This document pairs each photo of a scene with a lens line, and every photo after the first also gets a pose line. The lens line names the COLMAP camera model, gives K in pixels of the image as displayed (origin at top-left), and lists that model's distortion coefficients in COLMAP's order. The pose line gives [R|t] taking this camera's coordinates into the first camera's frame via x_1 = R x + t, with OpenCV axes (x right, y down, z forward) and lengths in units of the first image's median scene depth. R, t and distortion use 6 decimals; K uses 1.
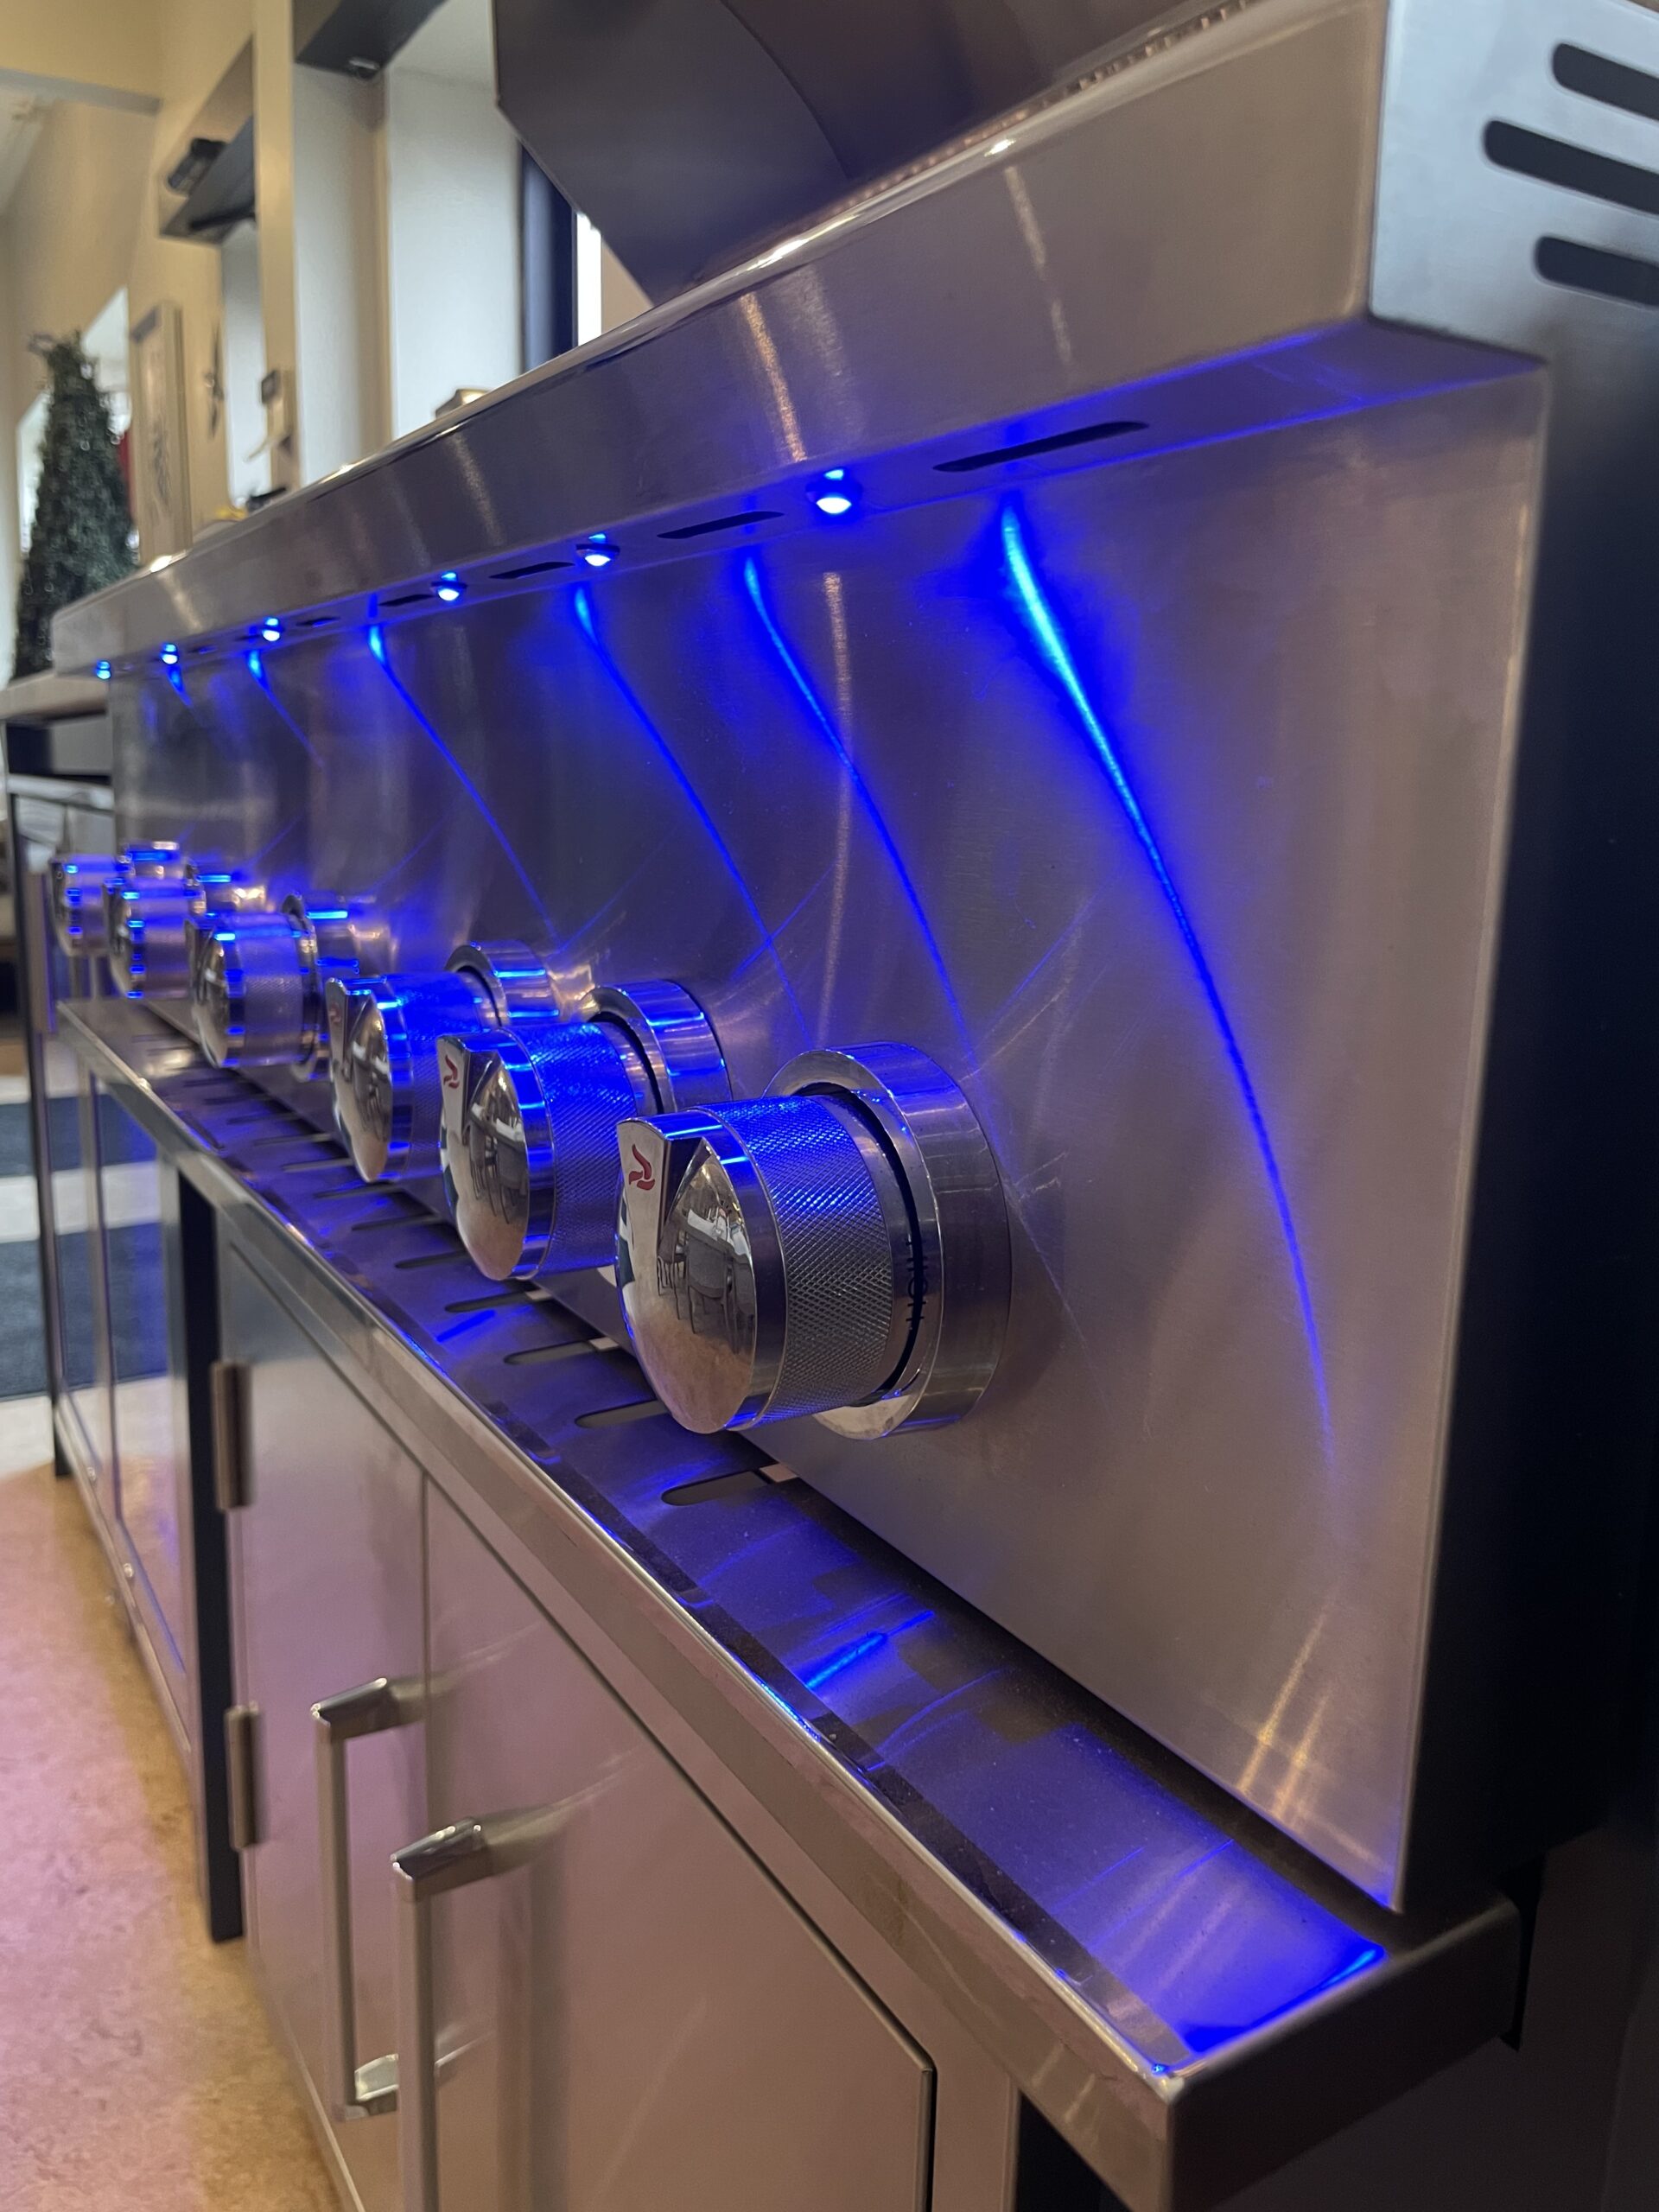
lens RADIAL K [[1733.1, 0, 829.5], [0, 1733.1, 1106.0], [0, 0, 1]] dist [-0.053518, -0.007658]
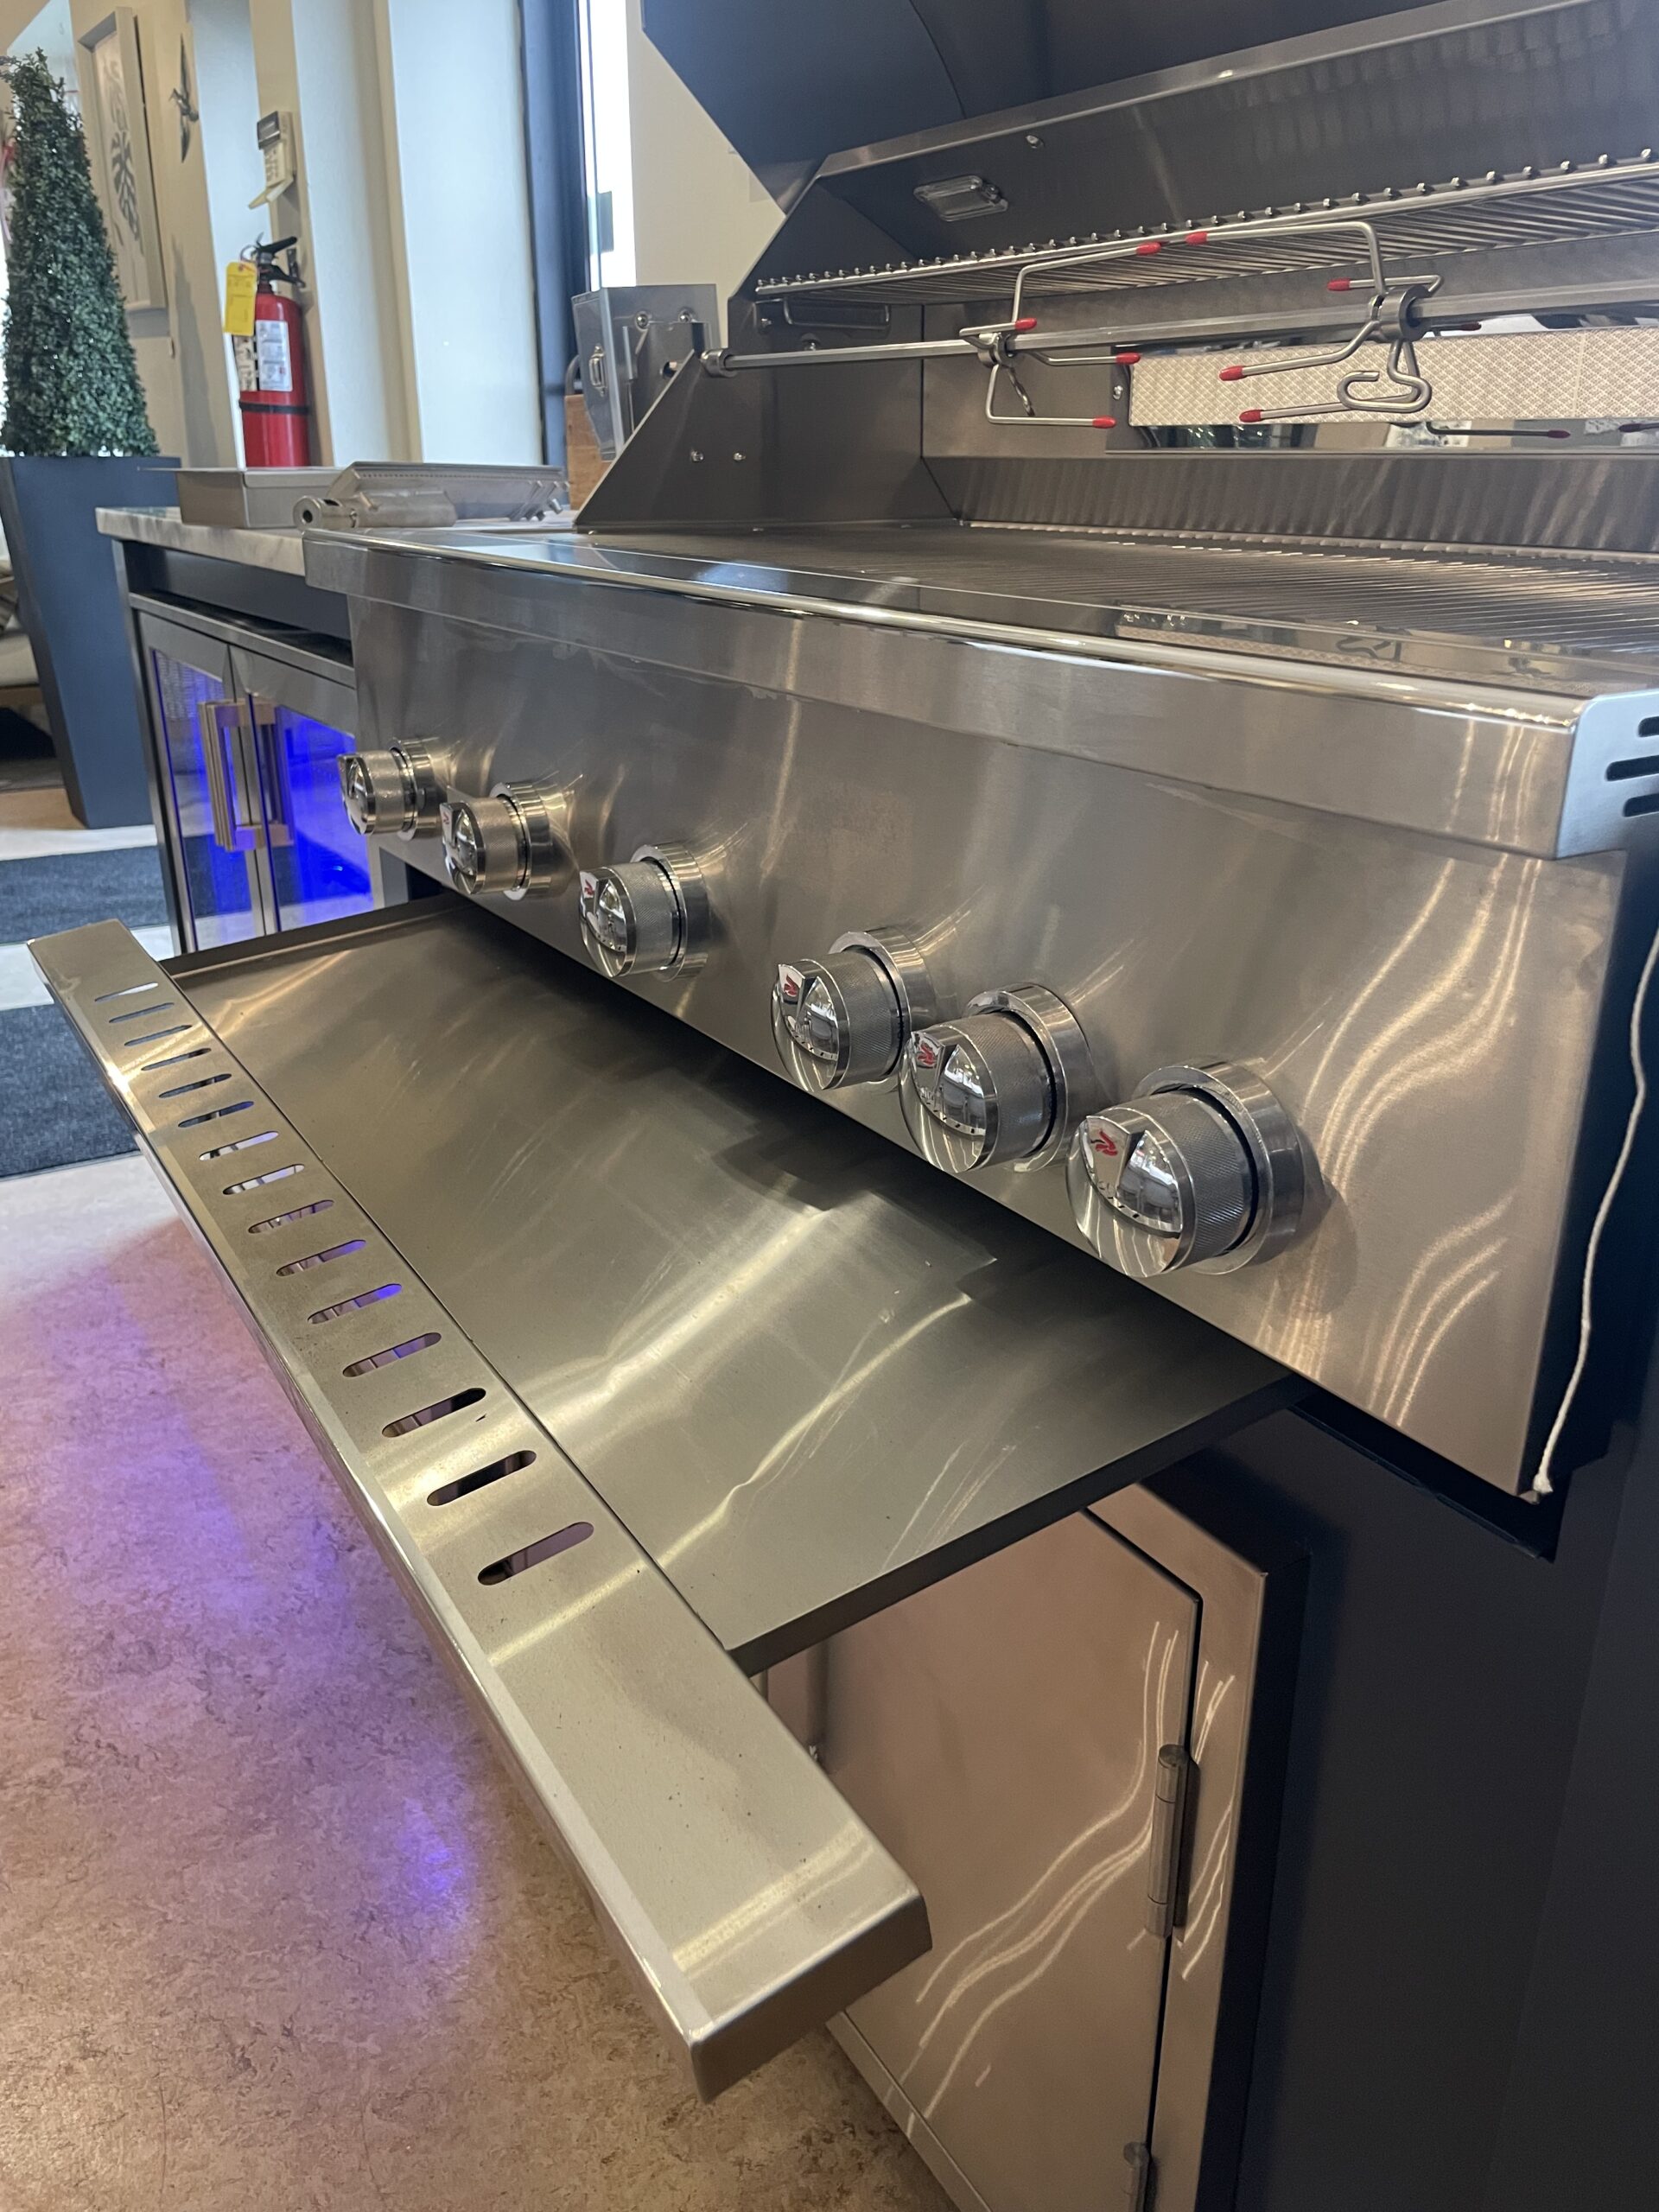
lens RADIAL K [[1683.4, 0, 829.5], [0, 1683.4, 1106.0], [0, 0, 1]] dist [-0.007051, -0.008026]
pose [[0.999364, -0.024565, 0.025856, -0.116917], [0.019602, 0.983979, 0.177203, -0.084428], [-0.029794, -0.176584, 0.983835, -0.205510]]
